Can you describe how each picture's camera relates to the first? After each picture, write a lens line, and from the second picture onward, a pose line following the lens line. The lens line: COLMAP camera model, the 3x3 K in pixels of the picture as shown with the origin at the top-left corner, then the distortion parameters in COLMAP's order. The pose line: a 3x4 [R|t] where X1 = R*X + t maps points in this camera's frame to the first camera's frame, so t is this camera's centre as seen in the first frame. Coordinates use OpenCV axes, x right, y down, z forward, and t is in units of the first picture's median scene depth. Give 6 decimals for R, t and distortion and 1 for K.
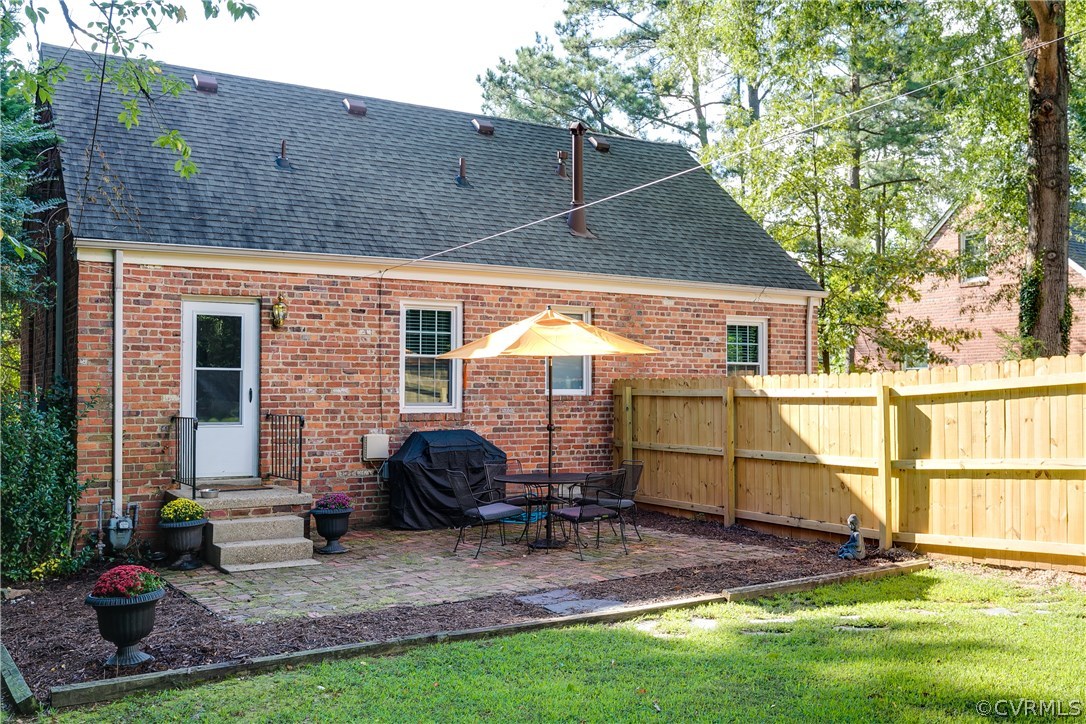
lens RADIAL K [[1044.9, 0, 540.8], [0, 1044.9, 366.7], [0, 0, 1]] dist [0.002041, 0.000000]
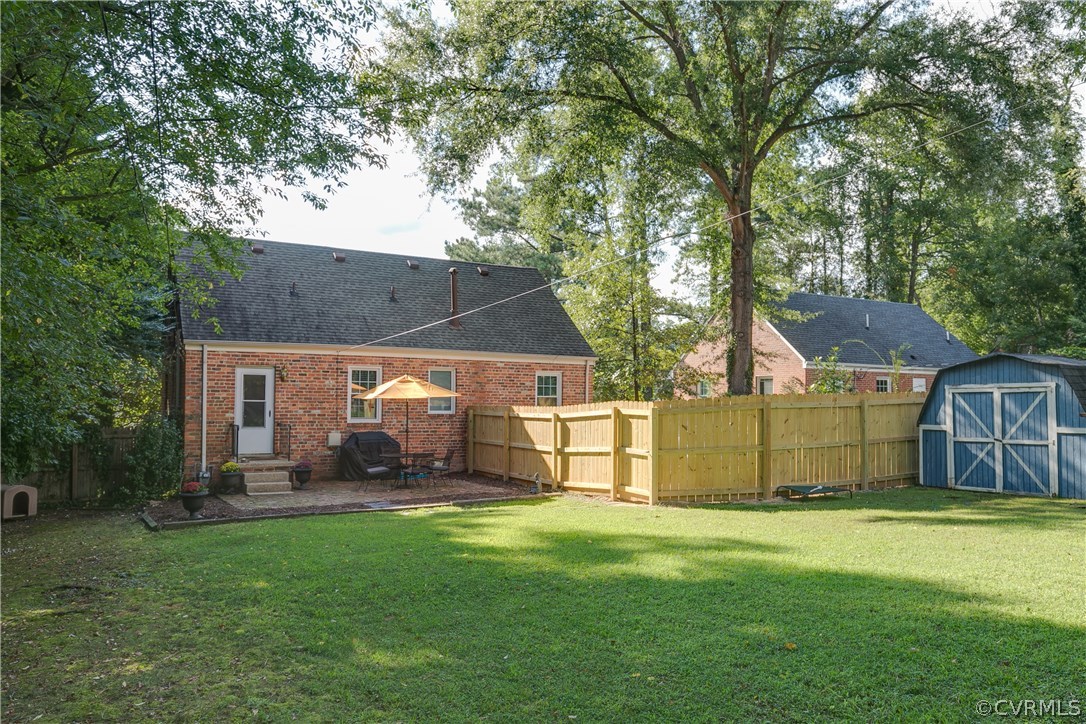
lens RADIAL K [[809.5, 0, 545.0], [0, 809.5, 379.5], [0, 0, 1]] dist [-0.005643, -0.002725]
pose [[0.999646, 0.007202, -0.025623, 0.294323], [-0.007260, 0.999971, -0.002169, -0.039253], [0.025606, 0.002355, 0.999669, -0.555431]]
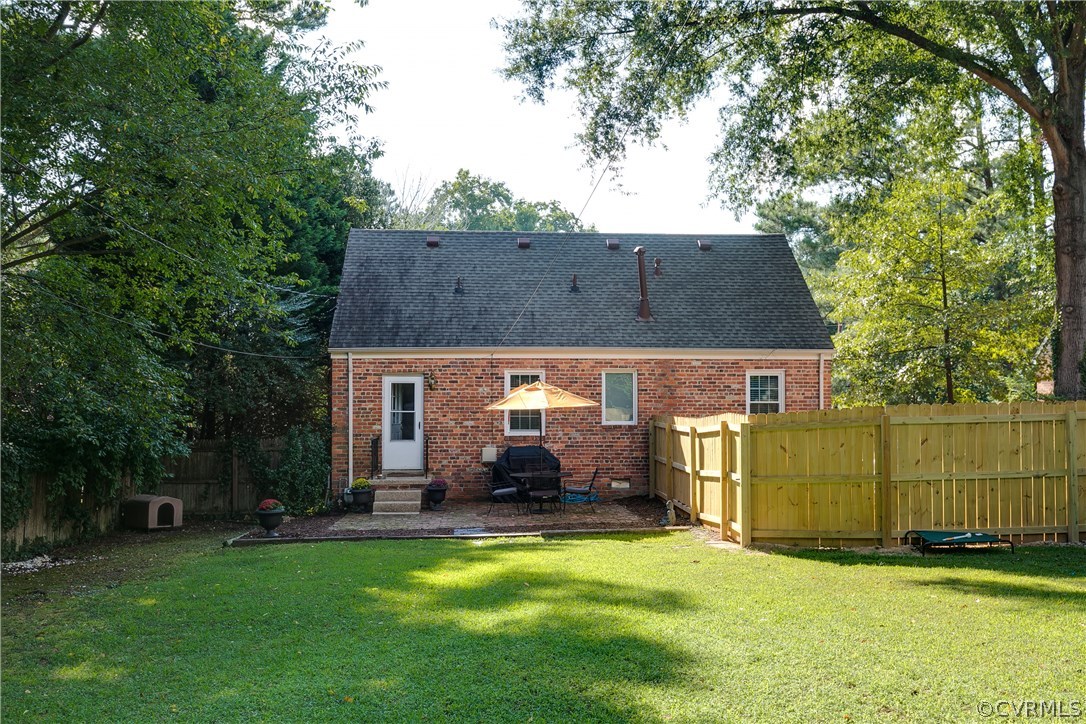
lens RADIAL K [[1044.9, 0, 537.5], [0, 1044.9, 358.0], [0, 0, 1]] dist [0.002041, 0.000000]
pose [[0.887081, -0.019325, -0.461210, 0.753996], [0.014101, 0.999791, -0.014769, -0.061237], [0.461399, 0.006598, 0.887168, -0.540800]]
